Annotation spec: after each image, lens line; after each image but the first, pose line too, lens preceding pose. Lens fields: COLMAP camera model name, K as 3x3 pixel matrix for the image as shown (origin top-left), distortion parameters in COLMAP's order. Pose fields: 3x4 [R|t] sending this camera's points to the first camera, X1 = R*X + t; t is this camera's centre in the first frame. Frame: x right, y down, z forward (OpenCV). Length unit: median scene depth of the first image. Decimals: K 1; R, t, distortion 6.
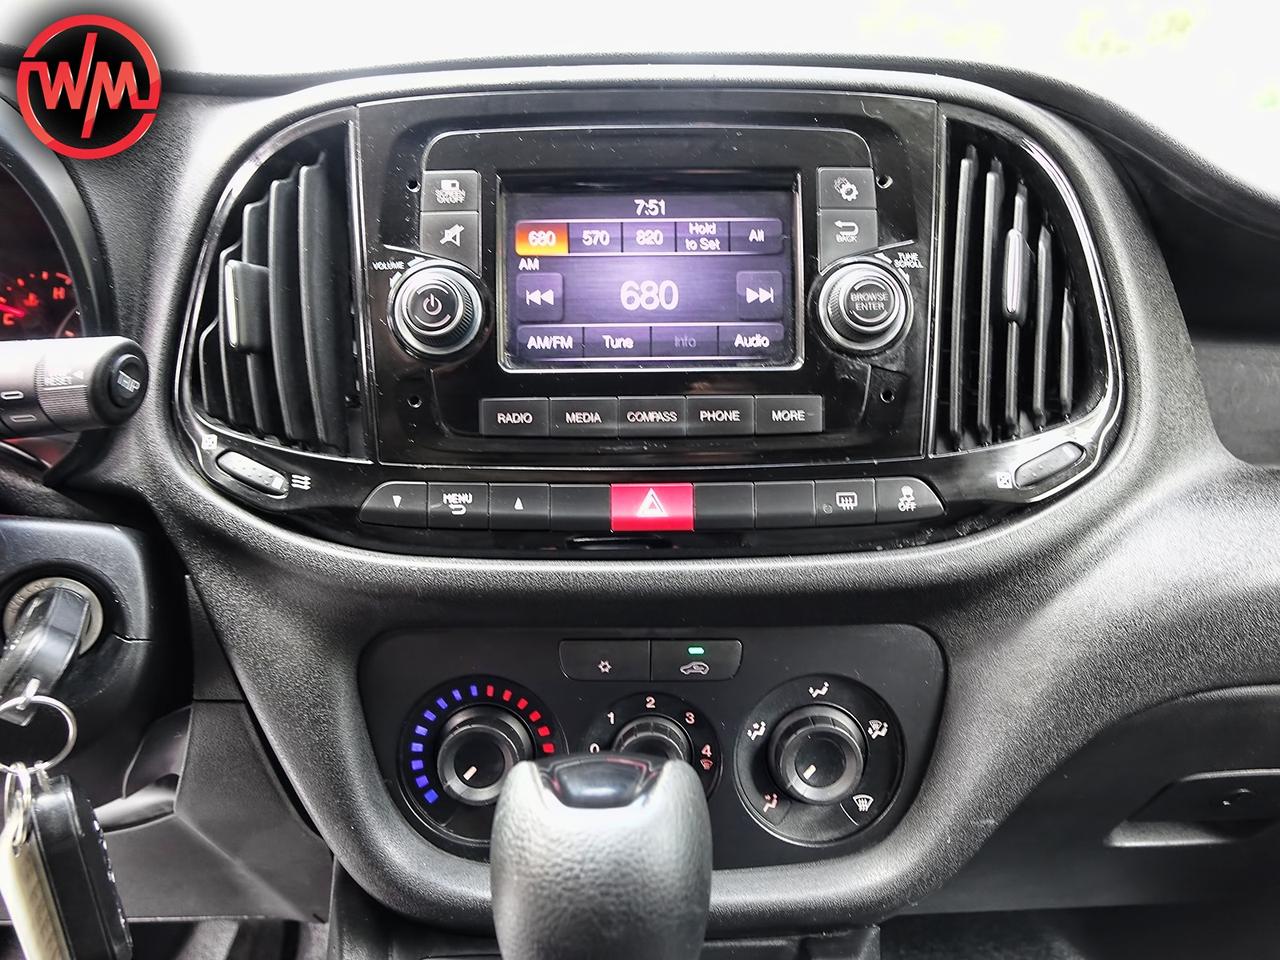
lens RADIAL K [[986.4, 0, 640.0], [0, 986.4, 480.0], [0, 0, 1]] dist [-0.007788, -0.004084]
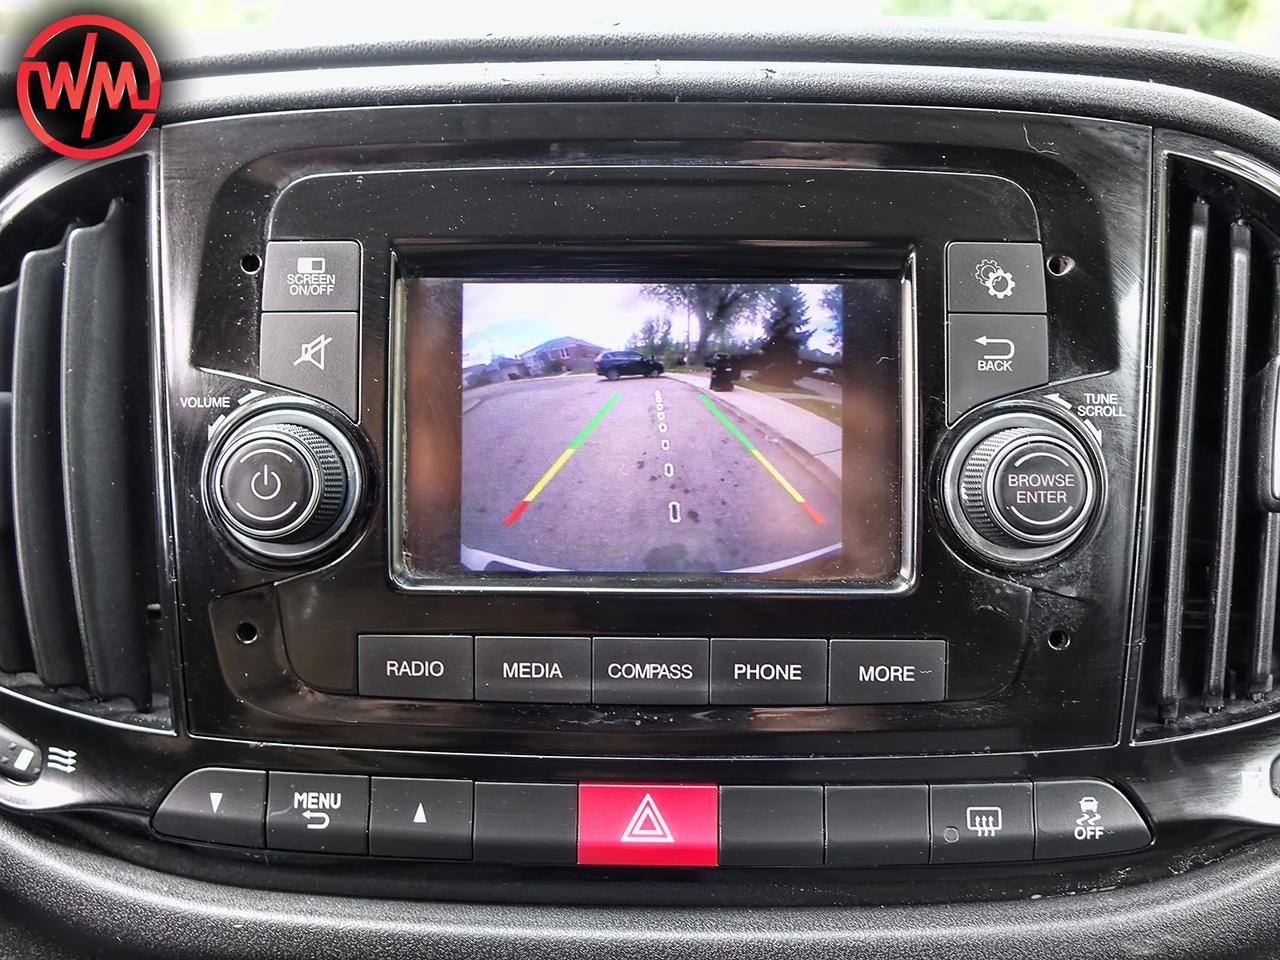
lens RADIAL K [[986.4, 0, 640.0], [0, 986.4, 480.0], [0, 0, 1]] dist [-0.007788, -0.004084]
pose [[0.999441, 0.019051, -0.027481, 0.019805], [-0.018687, 0.999735, 0.013418, -0.182886], [0.027730, -0.012897, 0.999532, 0.419699]]
